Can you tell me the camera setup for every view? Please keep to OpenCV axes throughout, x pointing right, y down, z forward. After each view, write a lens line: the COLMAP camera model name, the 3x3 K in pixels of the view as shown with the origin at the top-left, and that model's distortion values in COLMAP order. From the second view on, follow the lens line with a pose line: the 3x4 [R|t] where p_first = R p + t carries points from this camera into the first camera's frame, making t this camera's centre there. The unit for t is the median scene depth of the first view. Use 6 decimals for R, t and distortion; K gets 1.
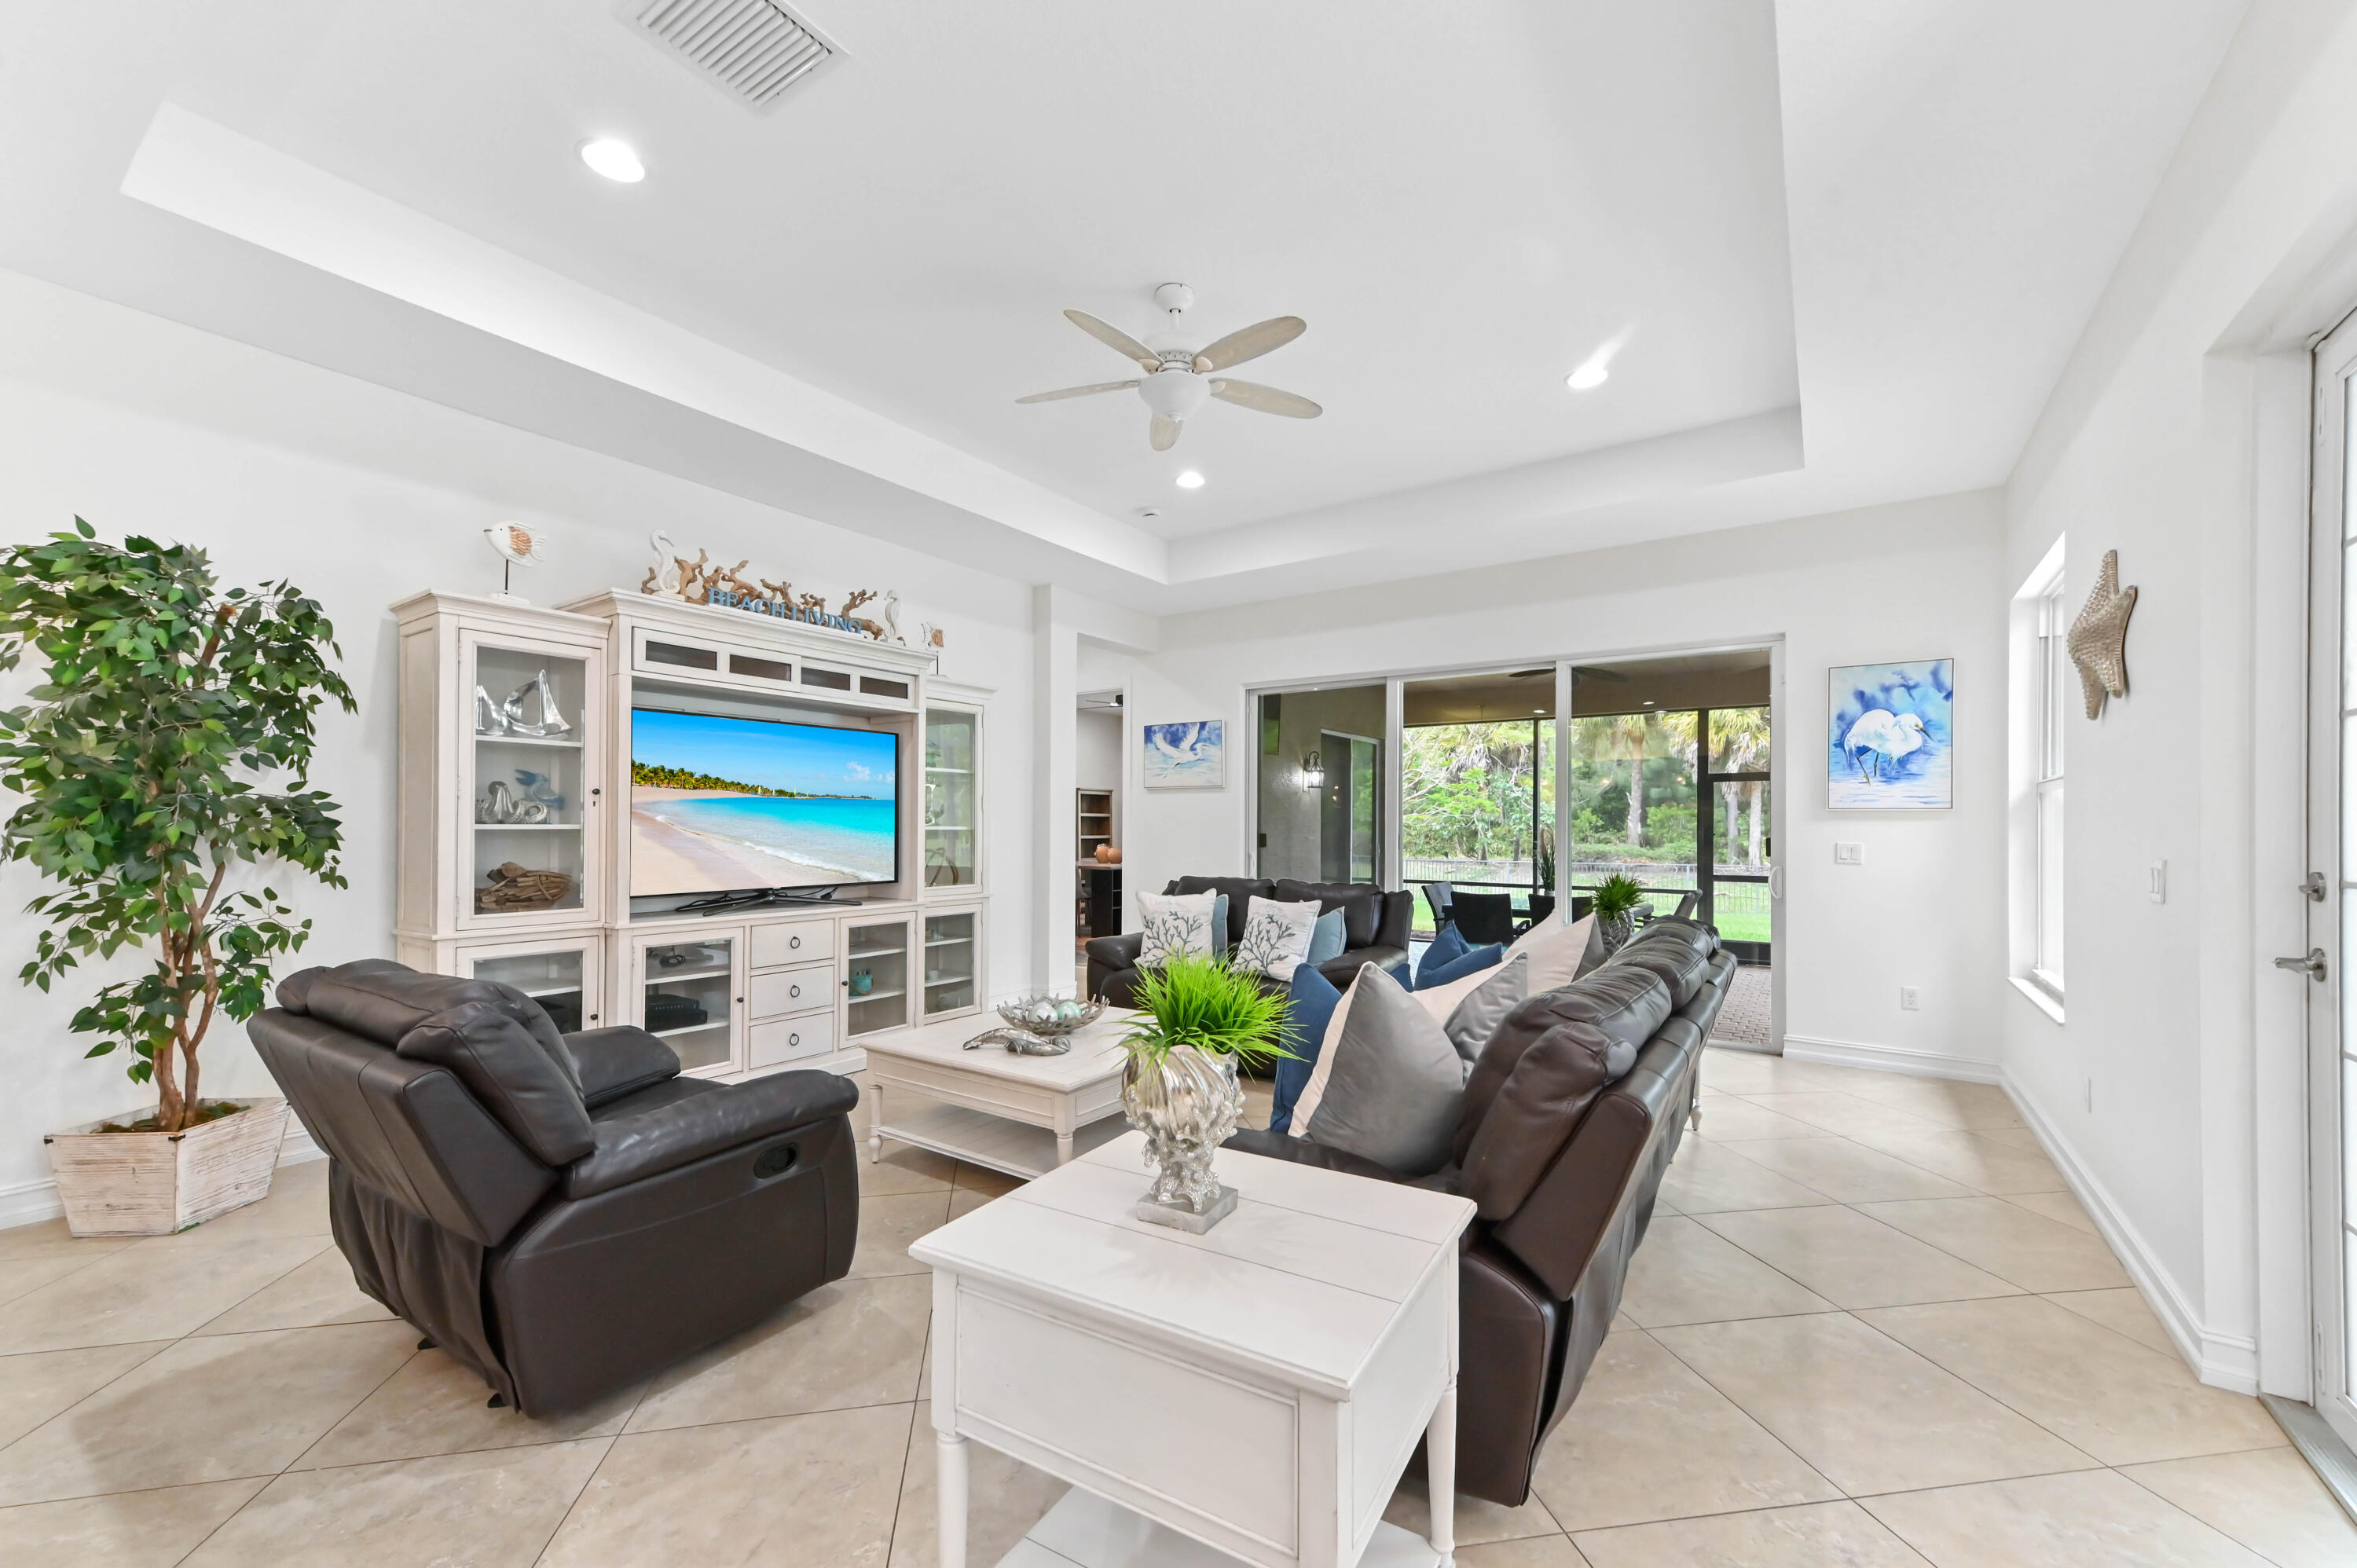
lens RADIAL K [[945.3, 0, 1169.3], [0, 945.3, 824.5], [0, 0, 1]] dist [0.016582, 0.000076]
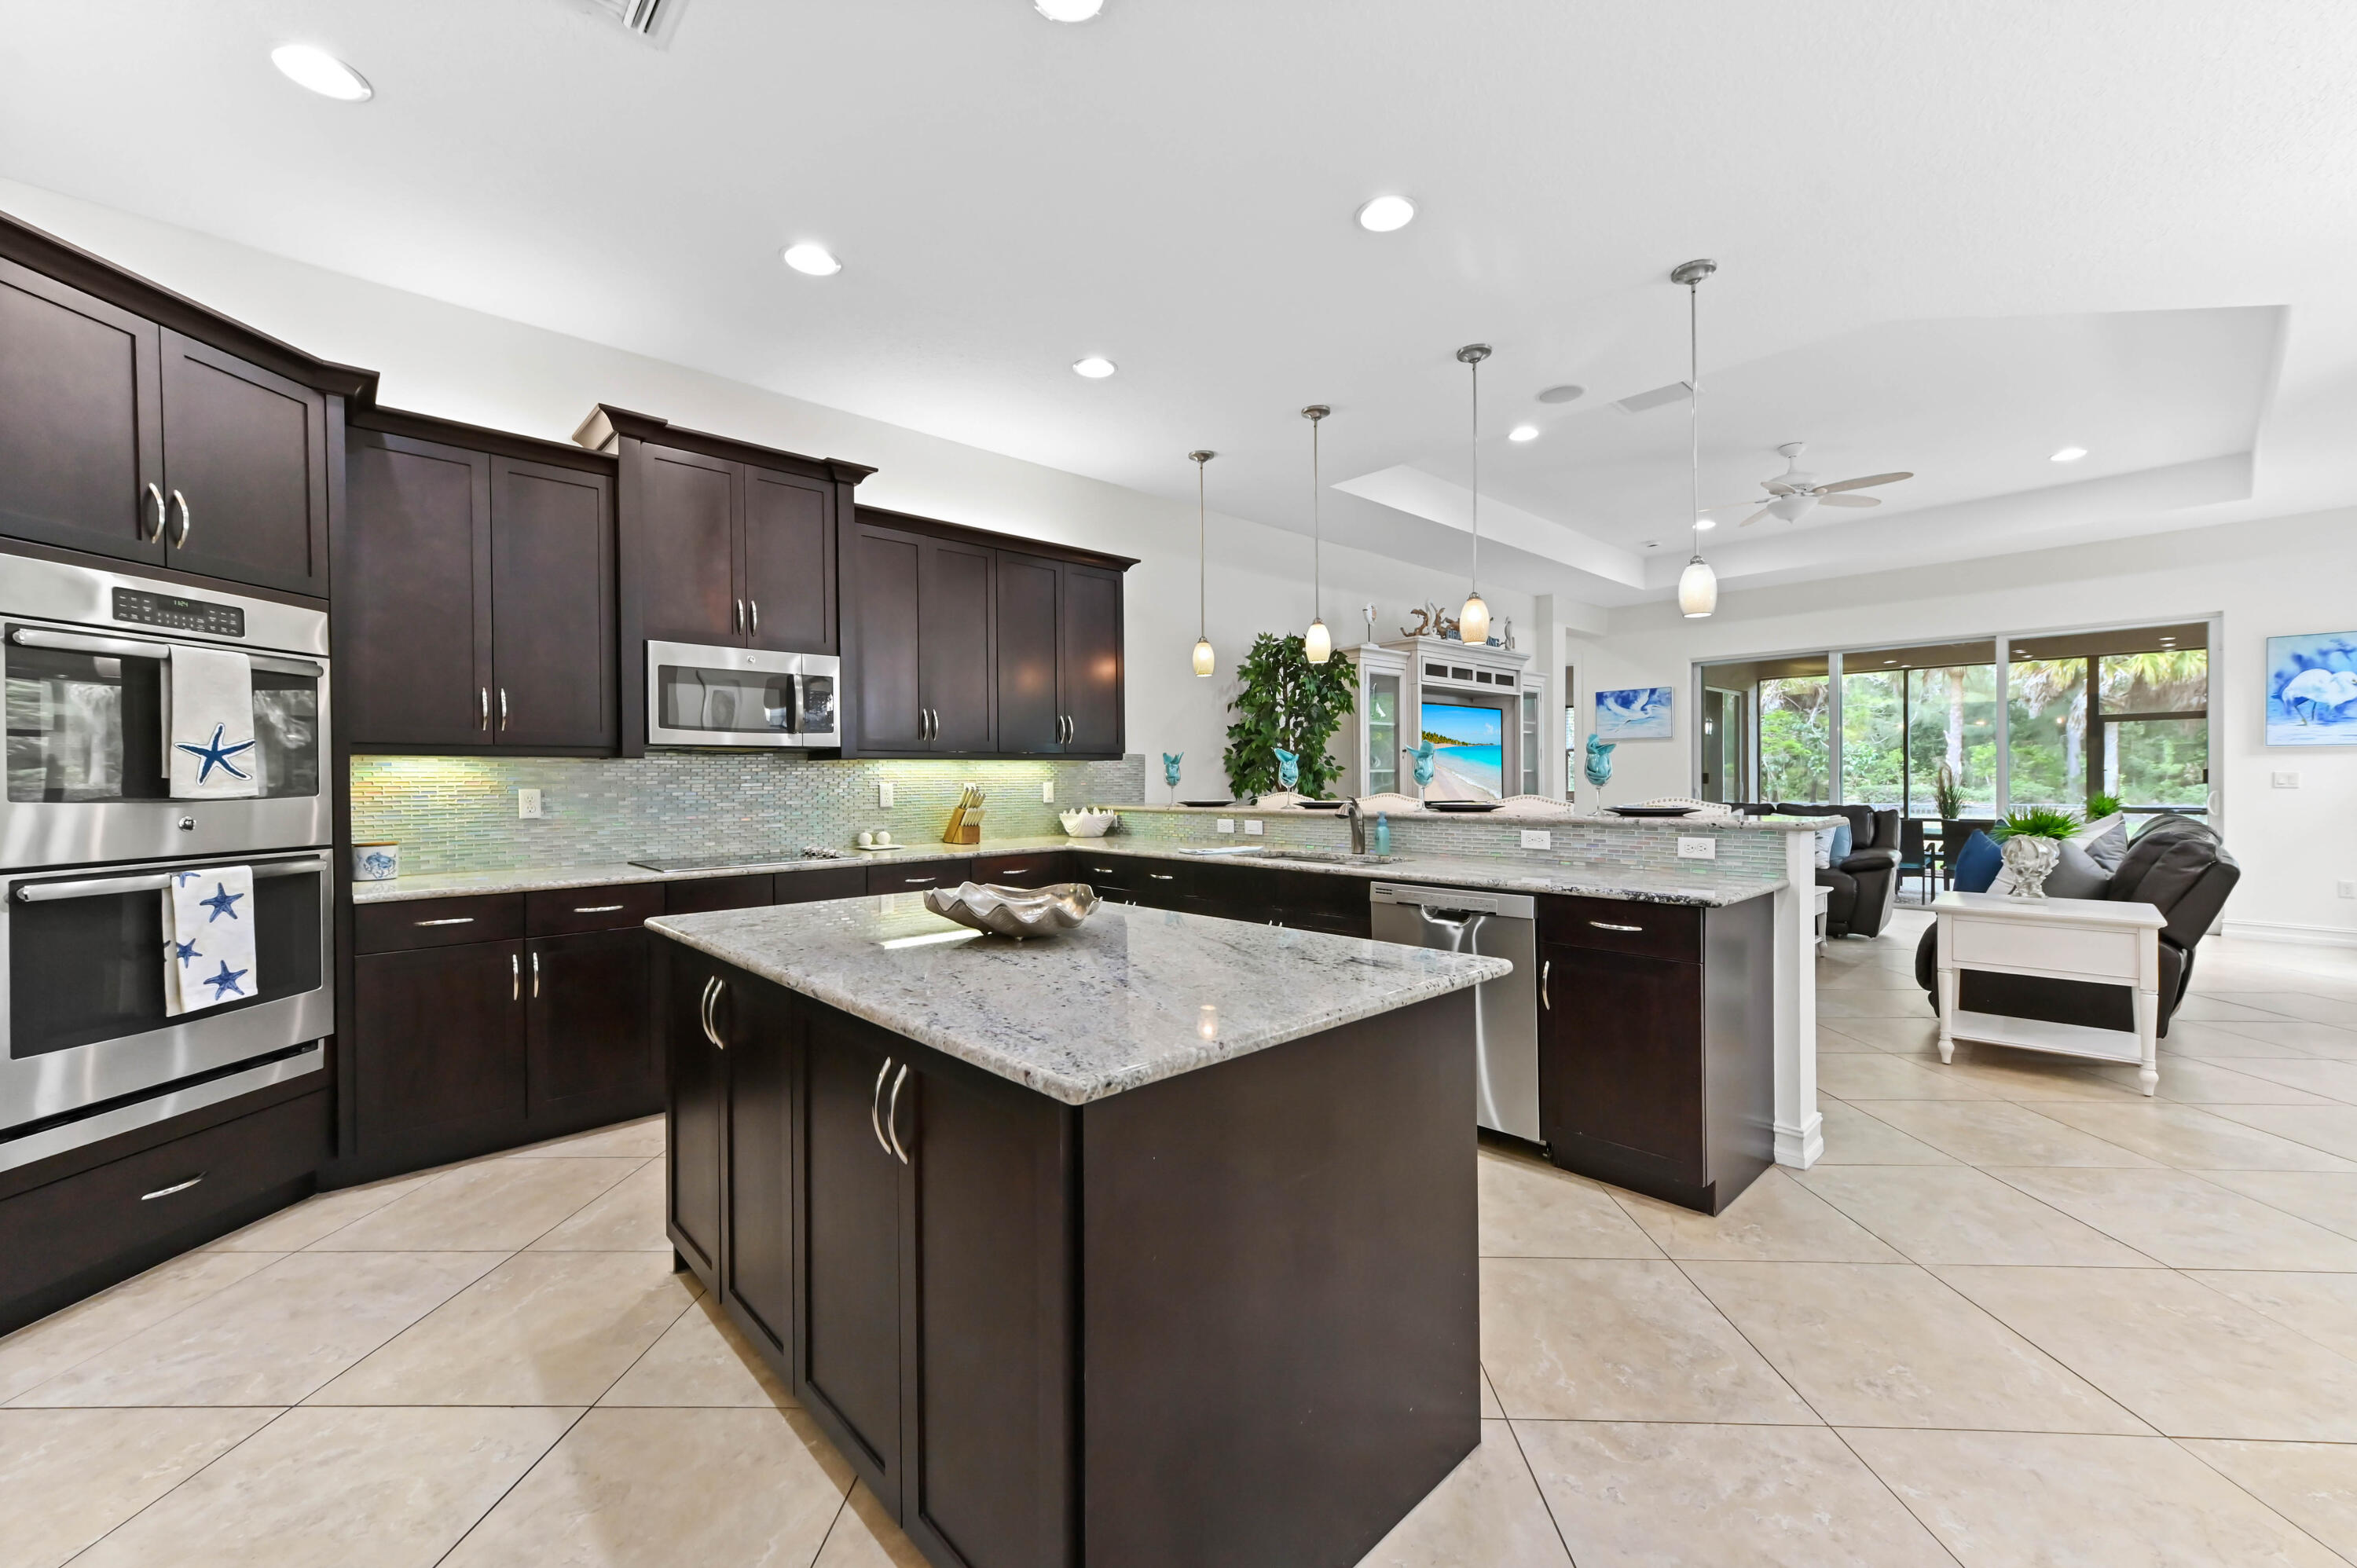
lens RADIAL K [[945.3, 0, 1153.3], [0, 945.3, 783.9], [0, 0, 1]] dist [0.016582, 0.000076]
pose [[0.976792, -0.010353, -0.213942, -0.535682], [0.012604, 0.999879, 0.009158, 0.004183], [0.213821, -0.011642, 0.976803, -0.643491]]
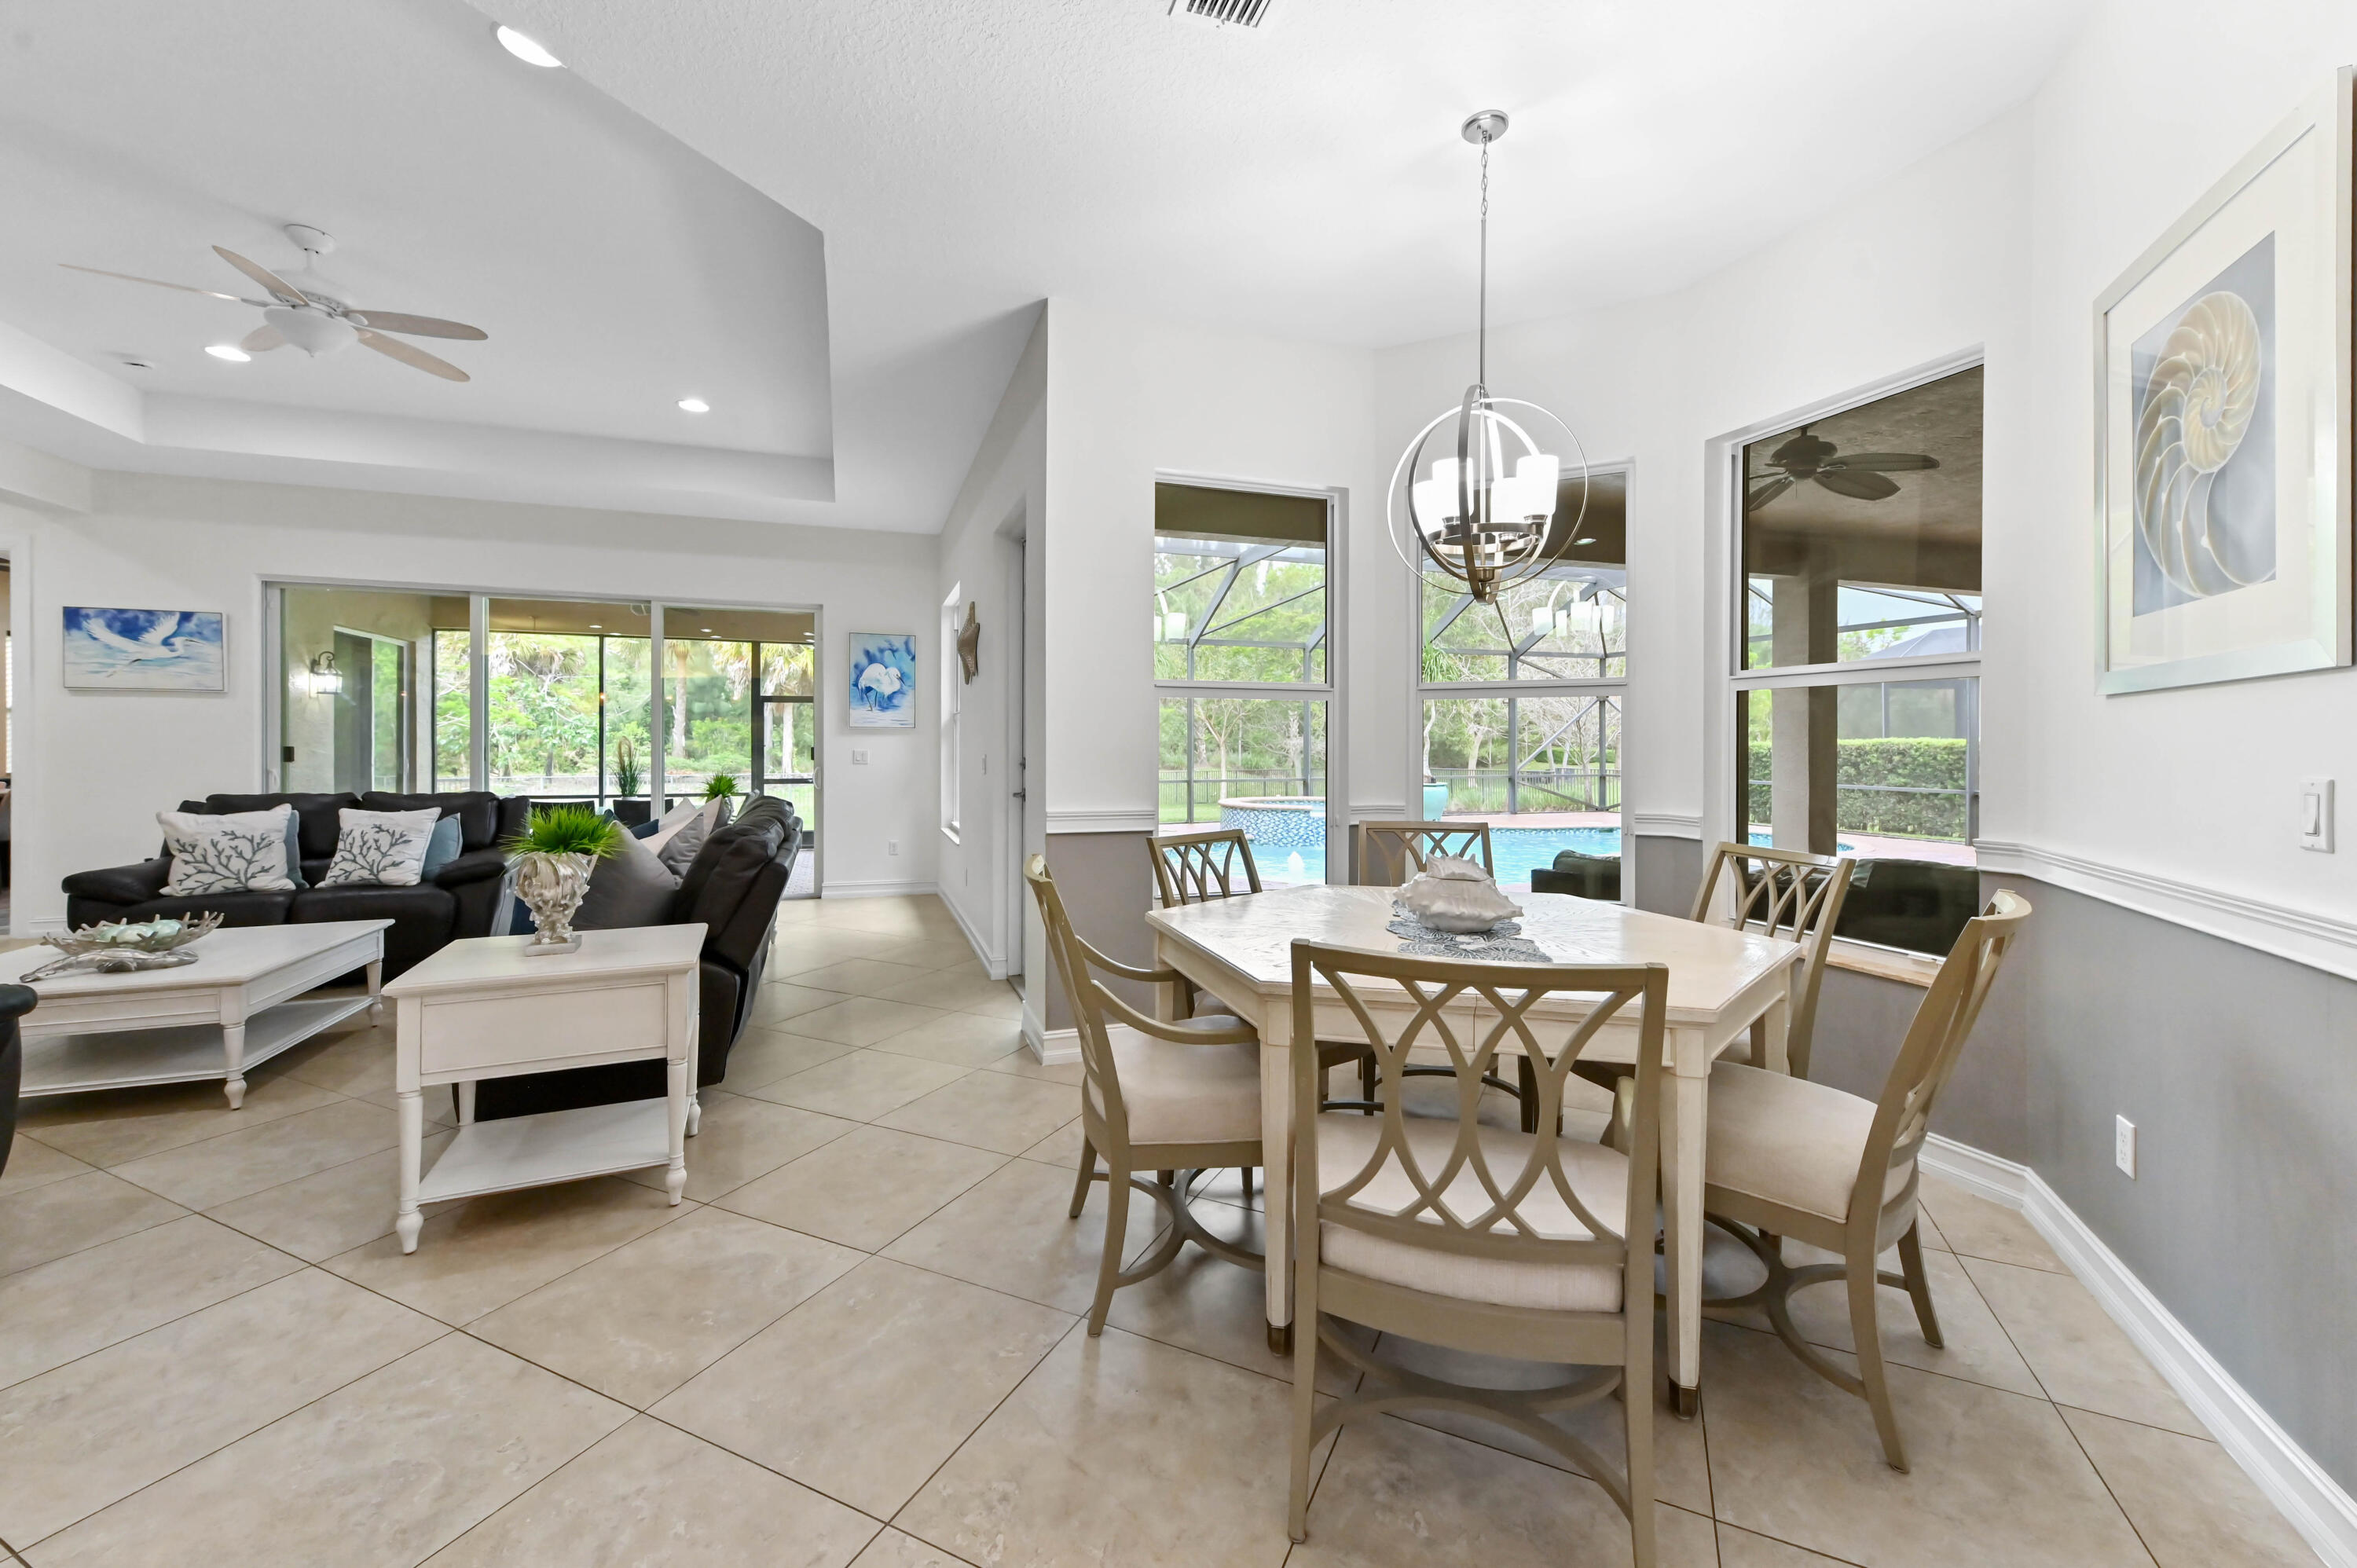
lens RADIAL K [[945.3, 0, 1196.8], [0, 945.3, 742.9], [0, 0, 1]] dist [0.016582, 0.000076]
pose [[0.570221, -0.002326, 0.821488, -0.227562], [-0.002216, 0.999988, 0.004370, 0.000345], [-0.821488, -0.004312, 0.570209, -0.308021]]
